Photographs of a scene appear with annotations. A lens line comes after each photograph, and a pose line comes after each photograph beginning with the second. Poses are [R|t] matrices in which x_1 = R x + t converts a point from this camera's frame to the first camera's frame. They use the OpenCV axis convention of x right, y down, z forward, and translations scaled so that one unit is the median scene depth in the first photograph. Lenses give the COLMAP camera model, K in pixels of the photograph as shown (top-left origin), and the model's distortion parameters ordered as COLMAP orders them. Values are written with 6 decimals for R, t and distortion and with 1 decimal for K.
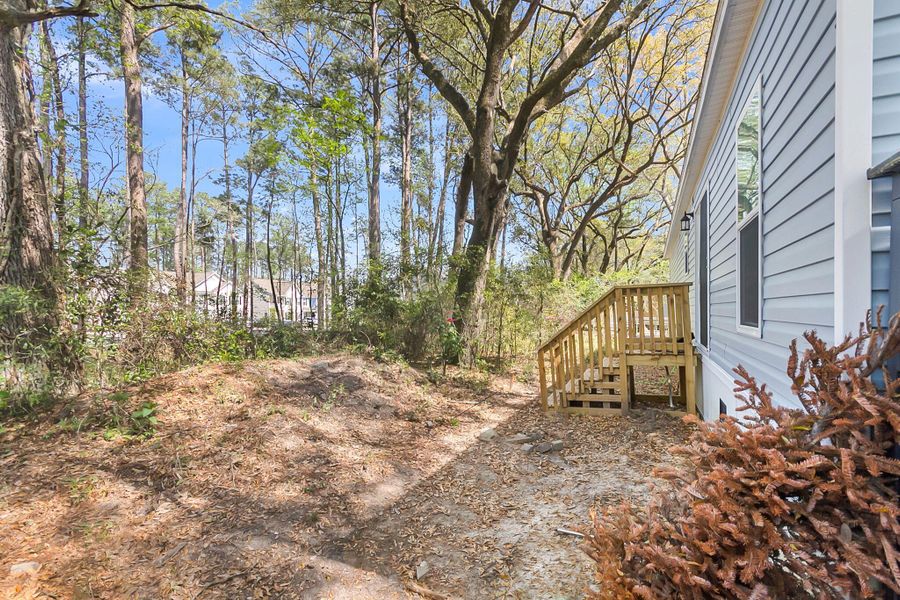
lens RADIAL K [[433.0, 0, 454.8], [0, 433.0, 308.7], [0, 0, 1]] dist [-0.003188, 0.000042]
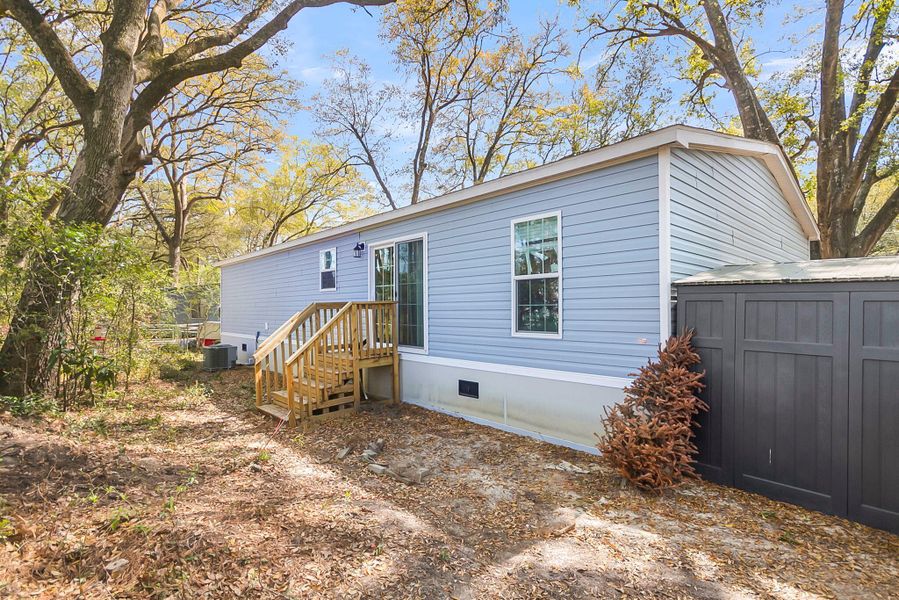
lens RADIAL K [[432.5, 0, 454.3], [0, 432.5, 308.7], [0, 0, 1]] dist [-0.003188, 0.000042]
pose [[0.390244, 0.010749, 0.920649, -0.670948], [-0.004517, 0.999942, -0.009760, -0.027017], [-0.920701, -0.000350, 0.390270, 0.341465]]
